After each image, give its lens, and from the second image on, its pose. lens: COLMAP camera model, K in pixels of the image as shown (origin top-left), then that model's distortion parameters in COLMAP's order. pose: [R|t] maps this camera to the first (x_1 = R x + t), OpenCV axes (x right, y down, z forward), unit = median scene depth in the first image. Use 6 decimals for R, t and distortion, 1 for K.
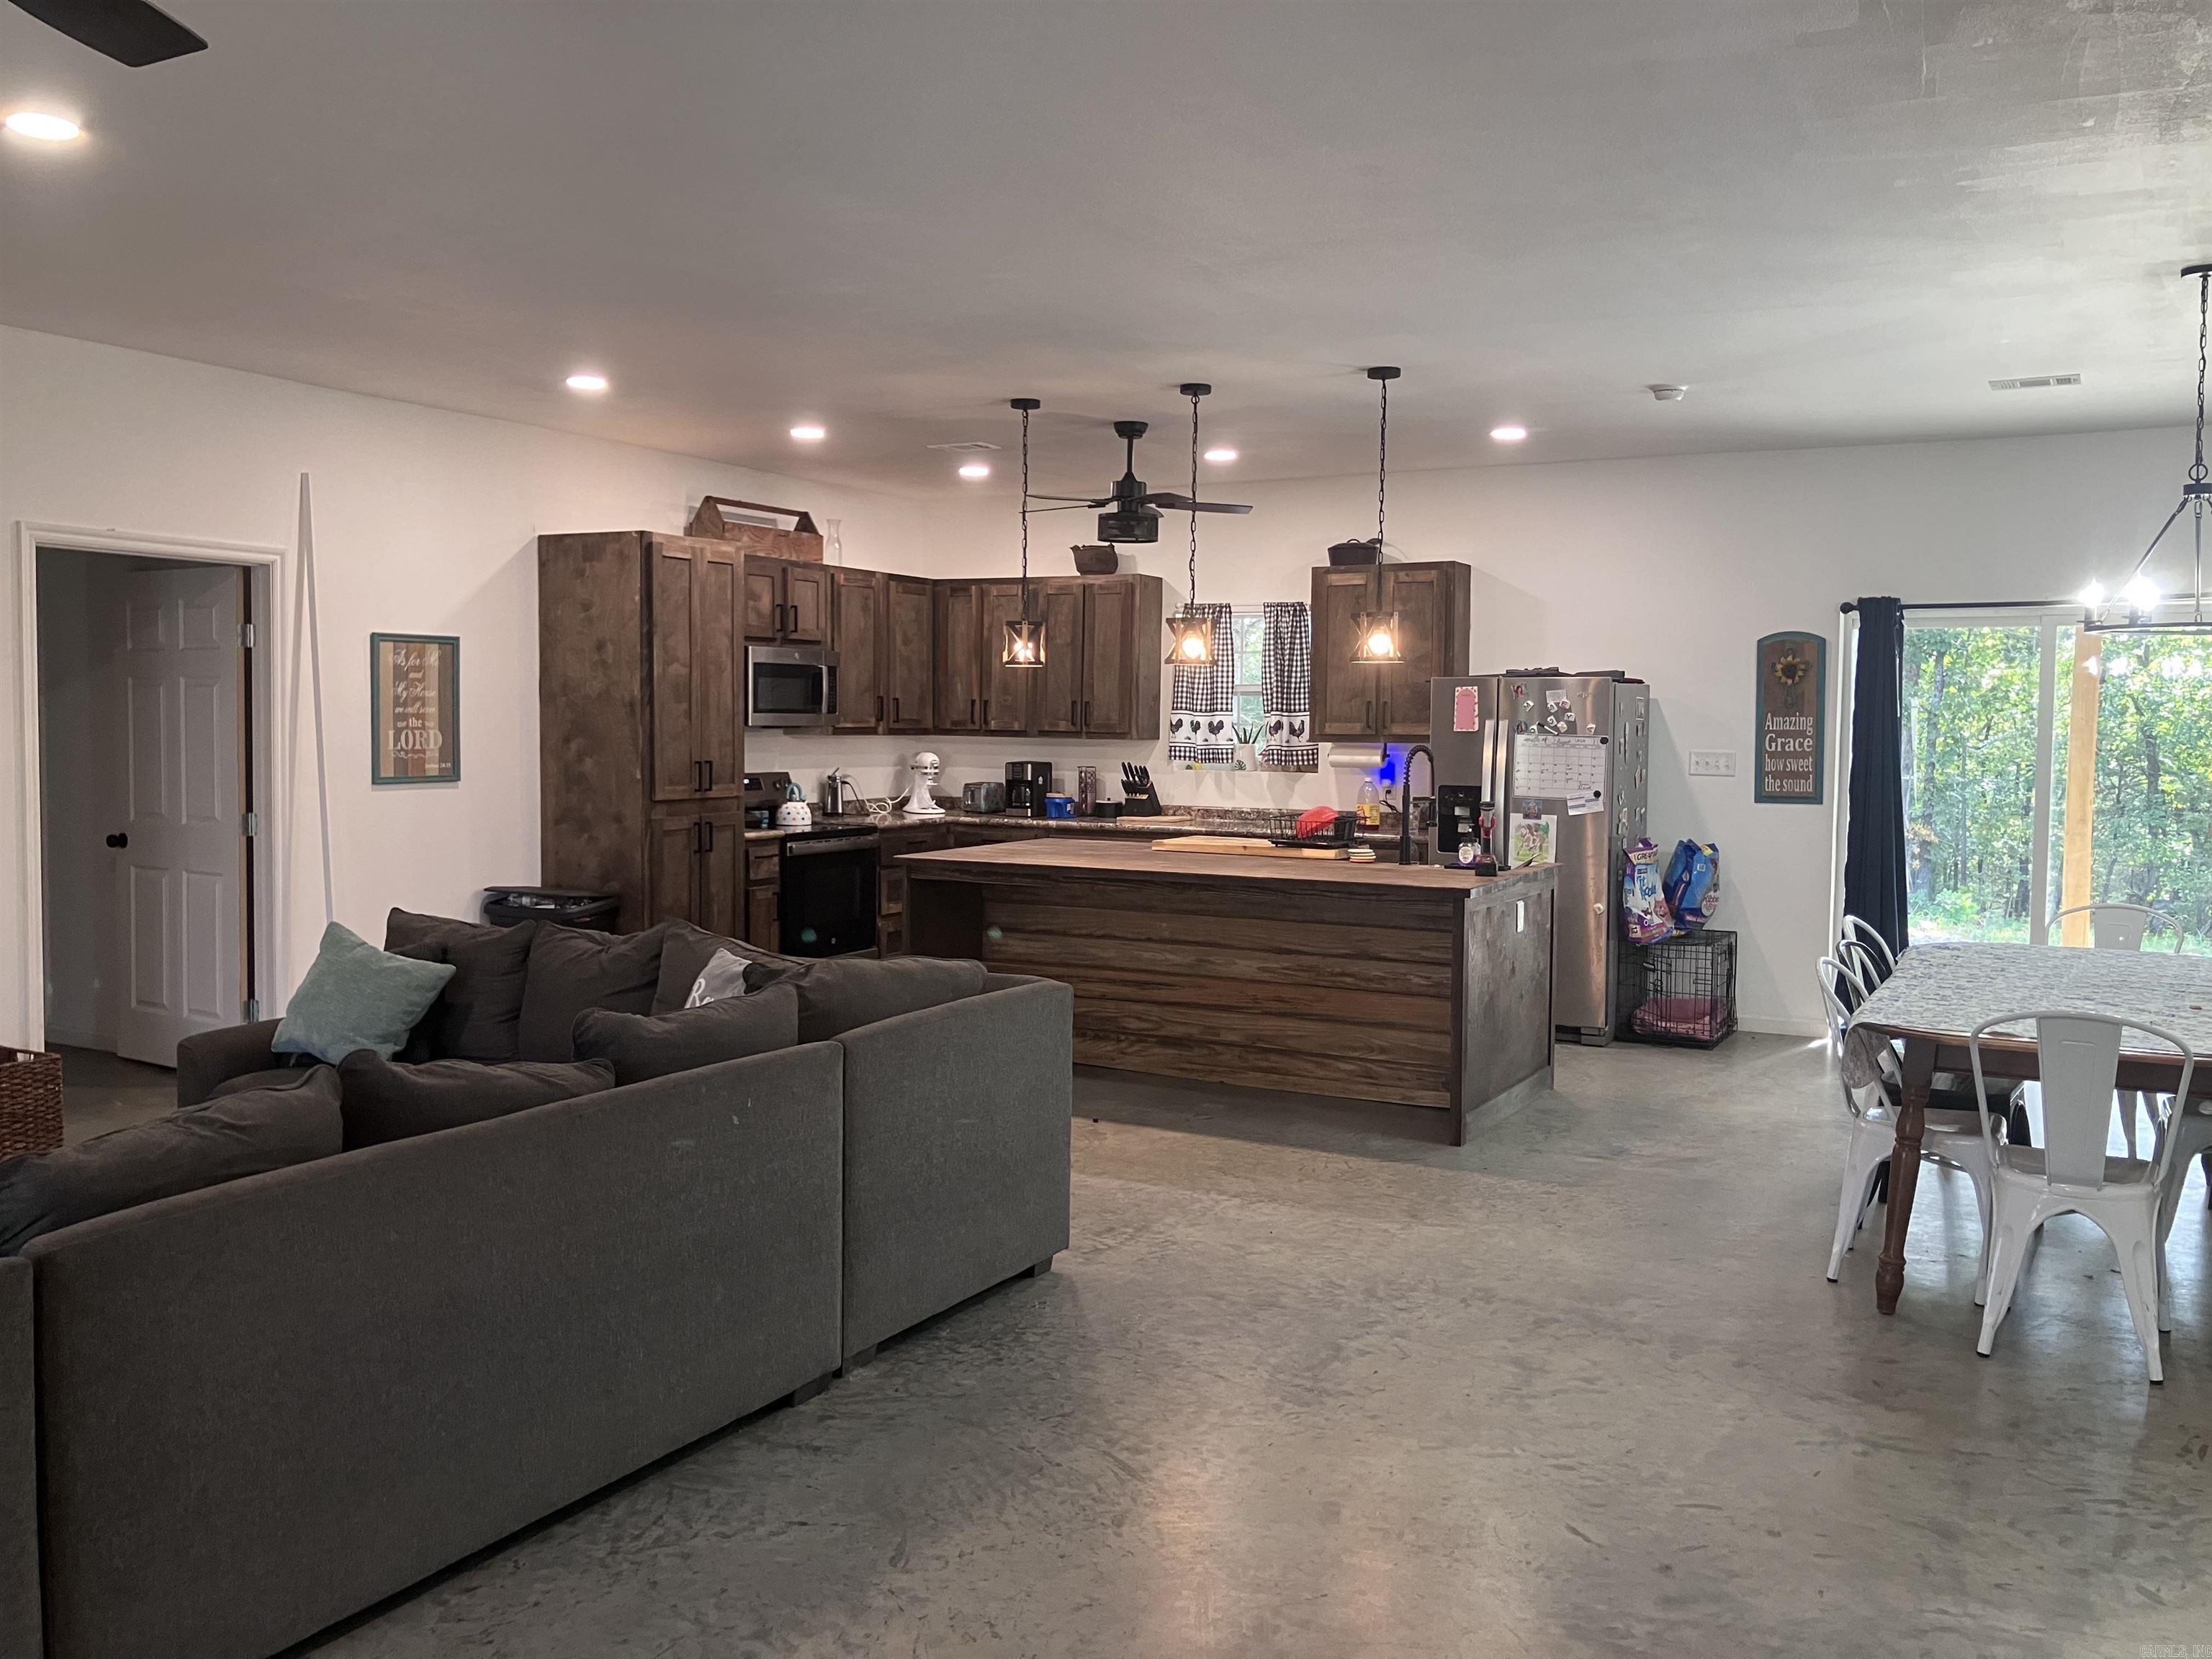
lens RADIAL K [[1842.8, 0, 1101.6], [0, 1842.8, 822.0], [0, 0, 1]] dist [0.038665, -0.074662]
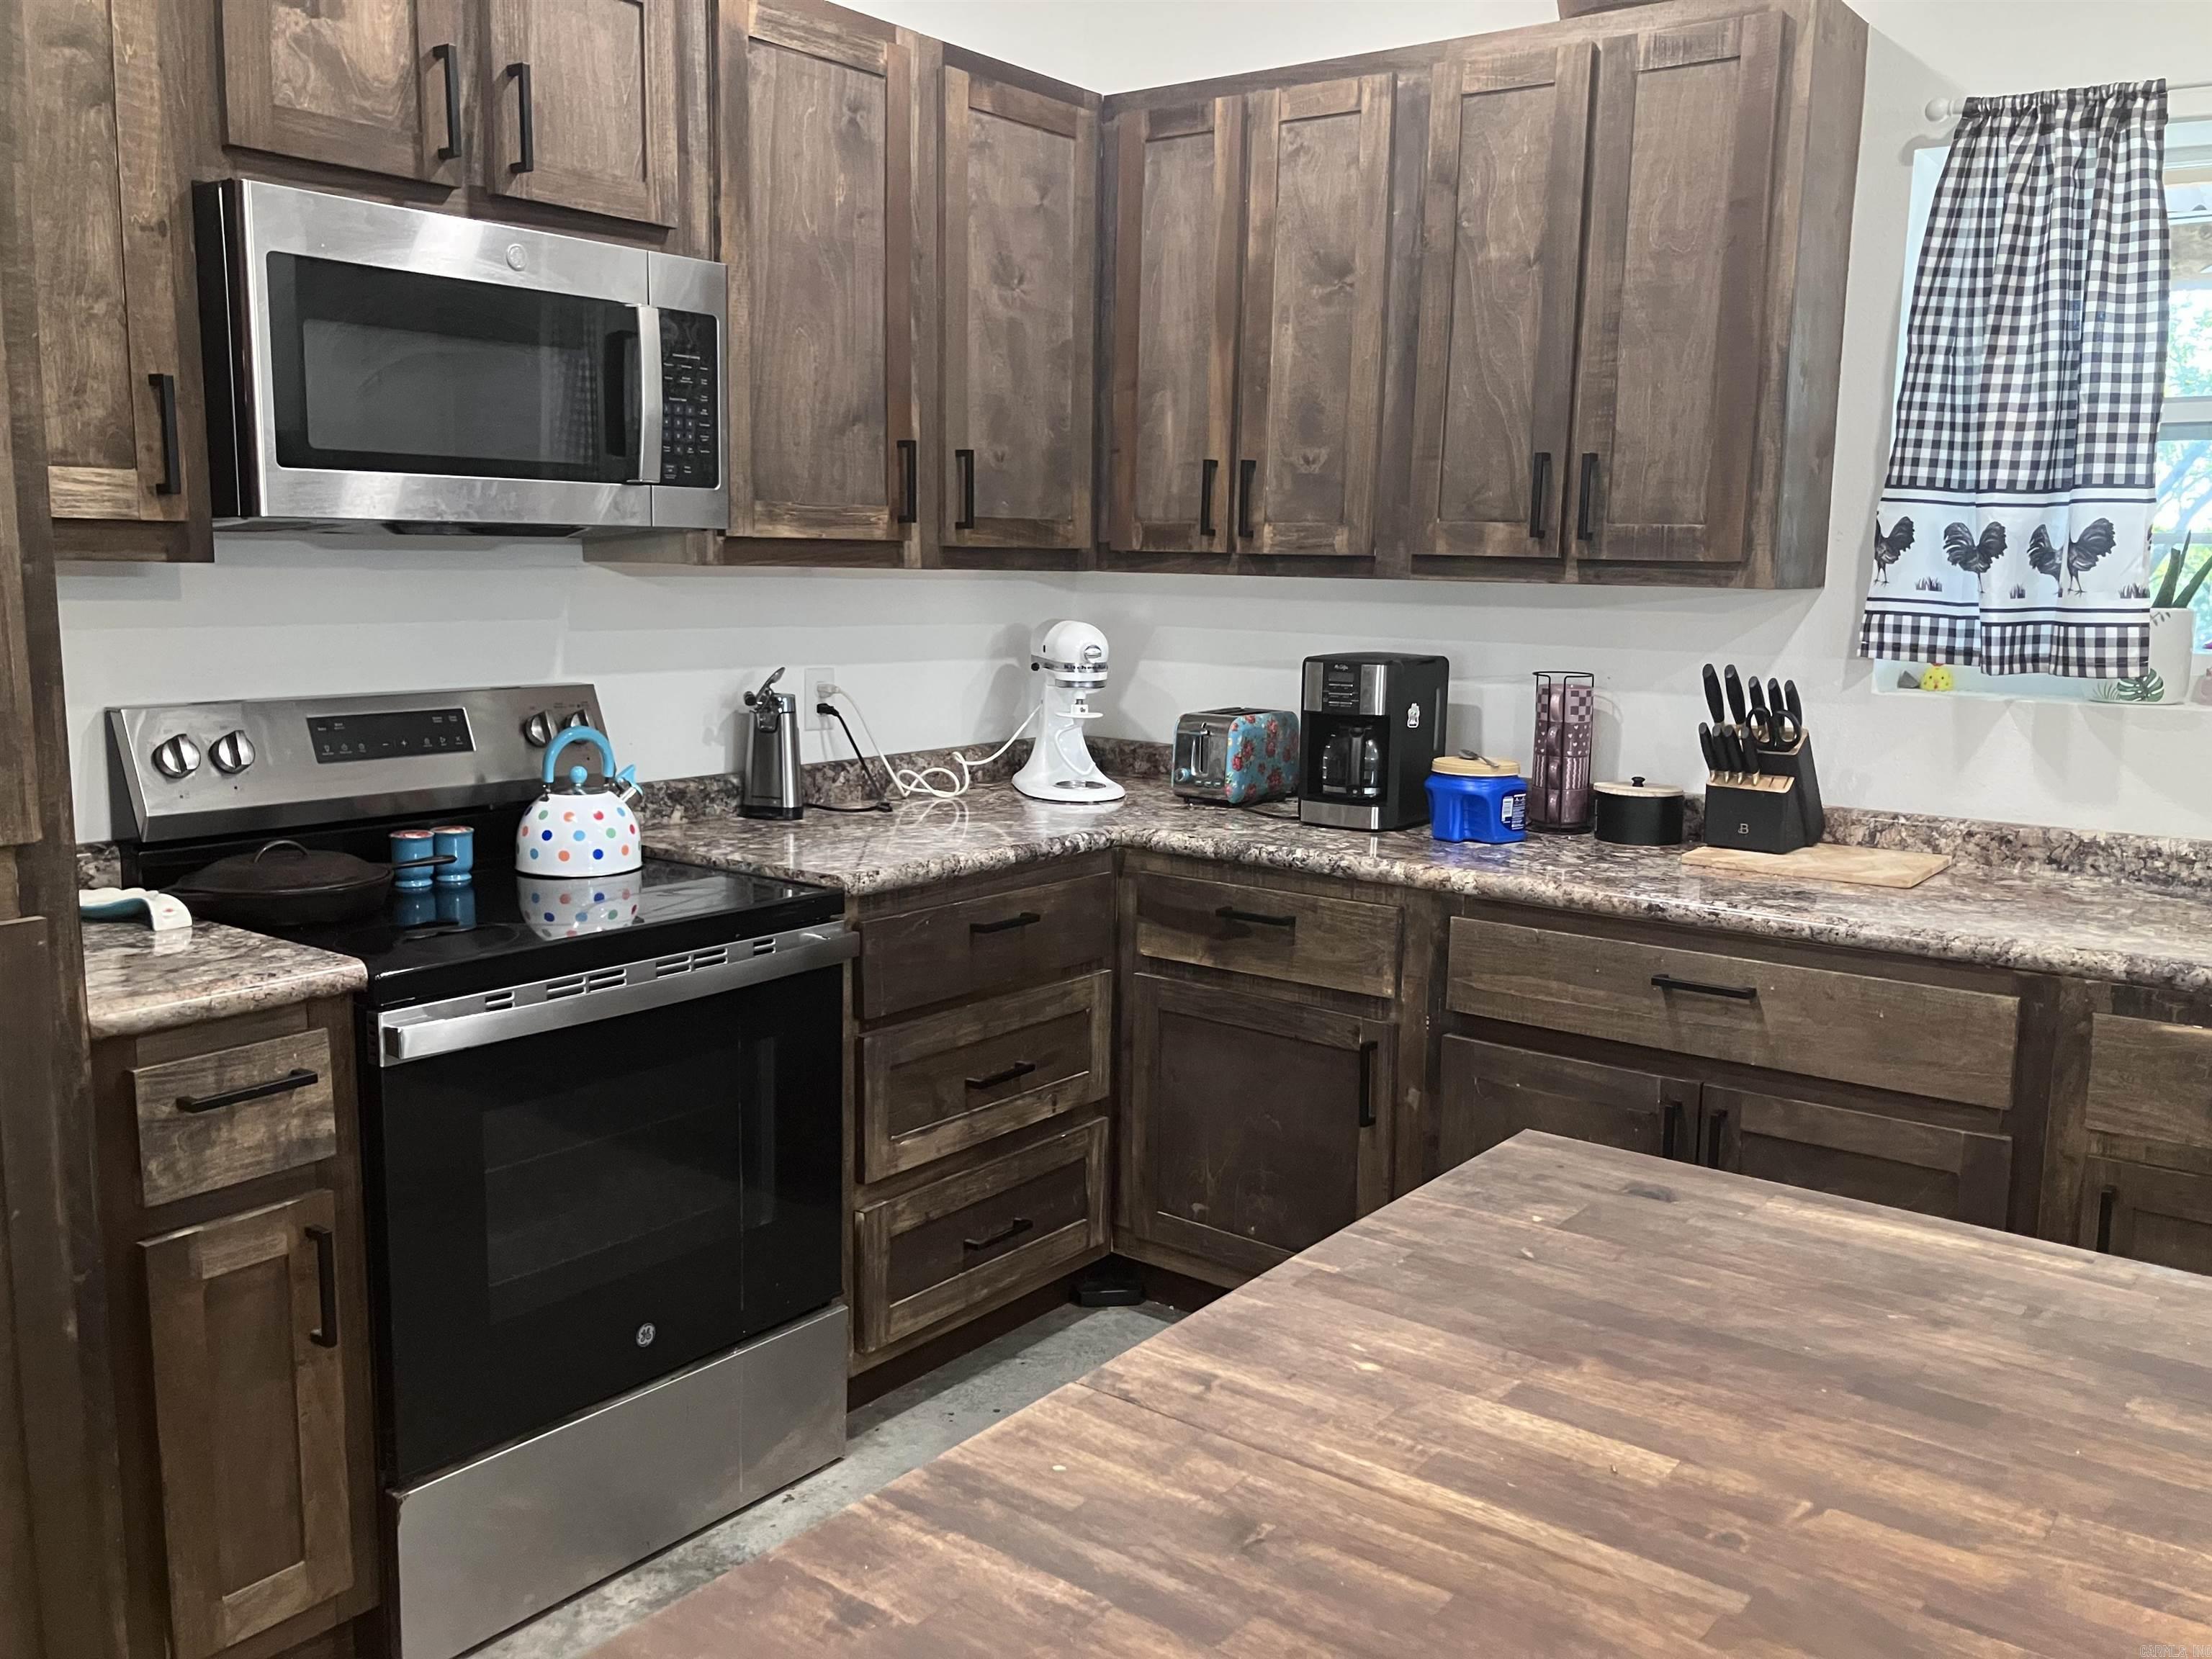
lens RADIAL K [[1842.8, 0, 1103.1], [0, 1842.8, 820.2], [0, 0, 1]] dist [0.038665, -0.074662]
pose [[0.987750, 0.029505, -0.153233, -0.038150], [-0.016690, 0.996304, 0.084255, -0.031632], [0.155152, -0.080666, 0.984592, 0.703367]]
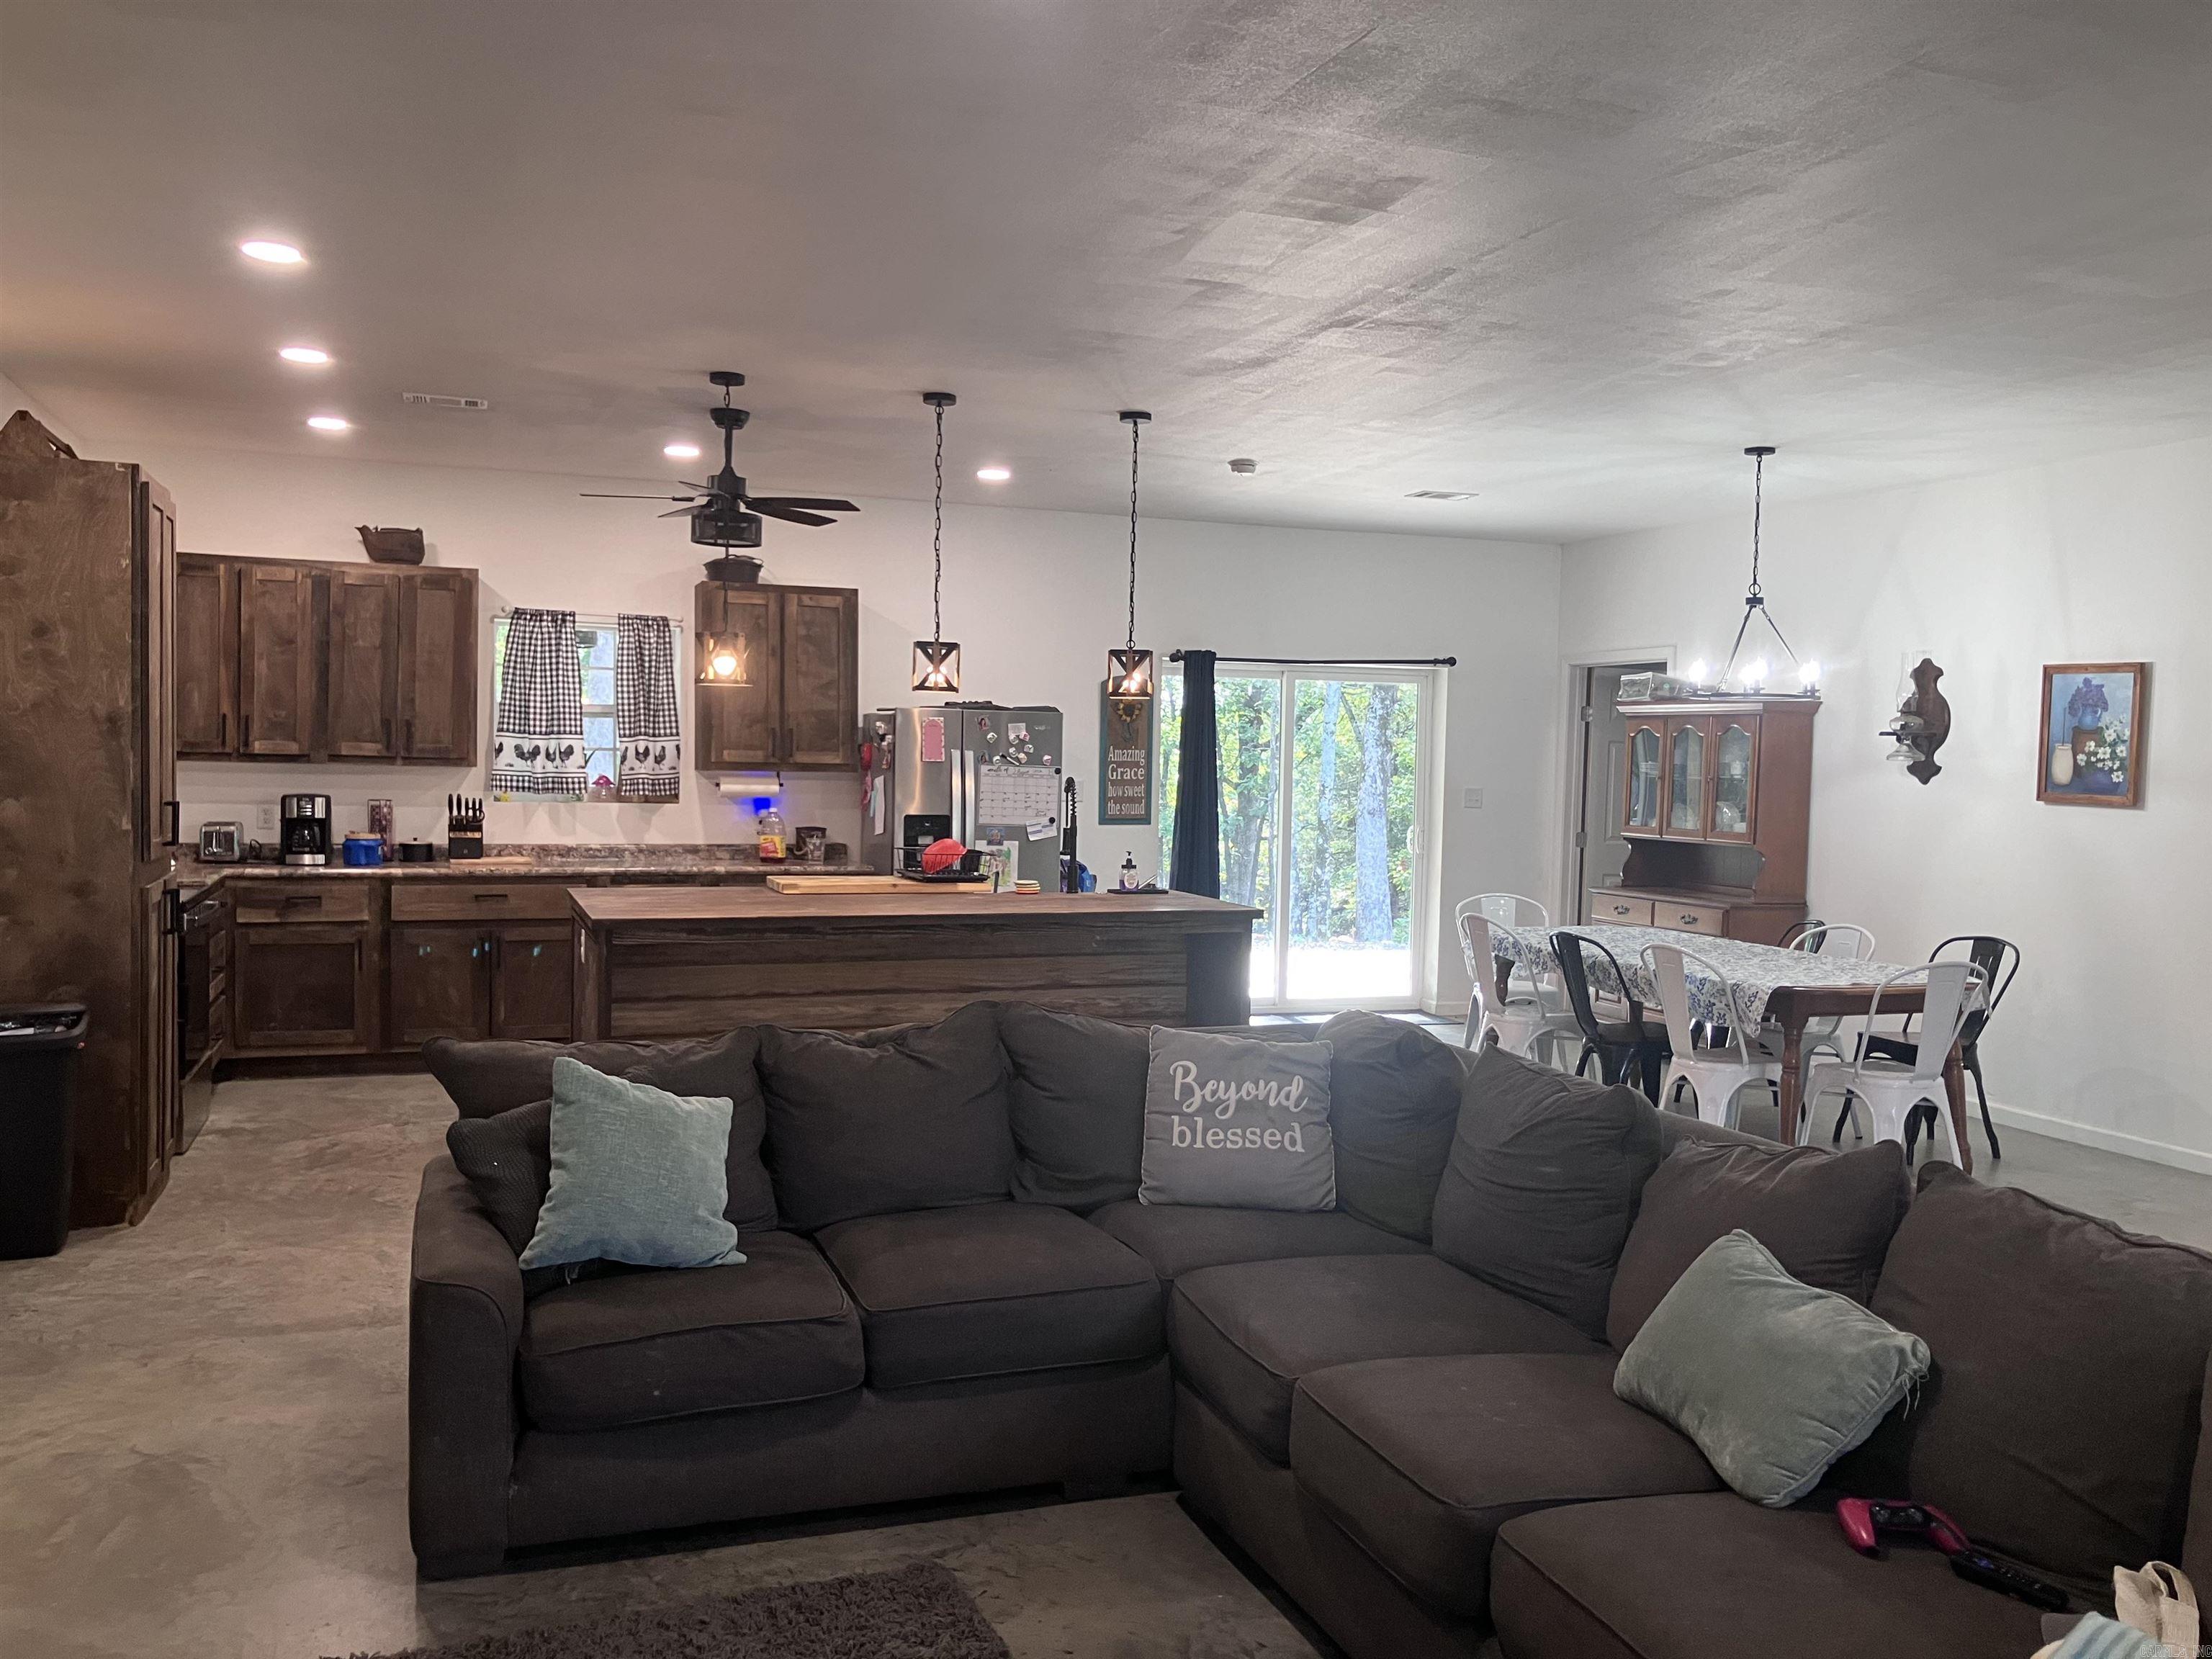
lens RADIAL K [[1842.8, 0, 1127.2], [0, 1842.8, 840.9], [0, 0, 1]] dist [0.038665, -0.074662]
pose [[0.638453, -0.031314, 0.769023, -0.443109], [0.029319, 0.999436, 0.016355, -0.016332], [-0.769102, 0.012105, 0.639012, 0.236080]]
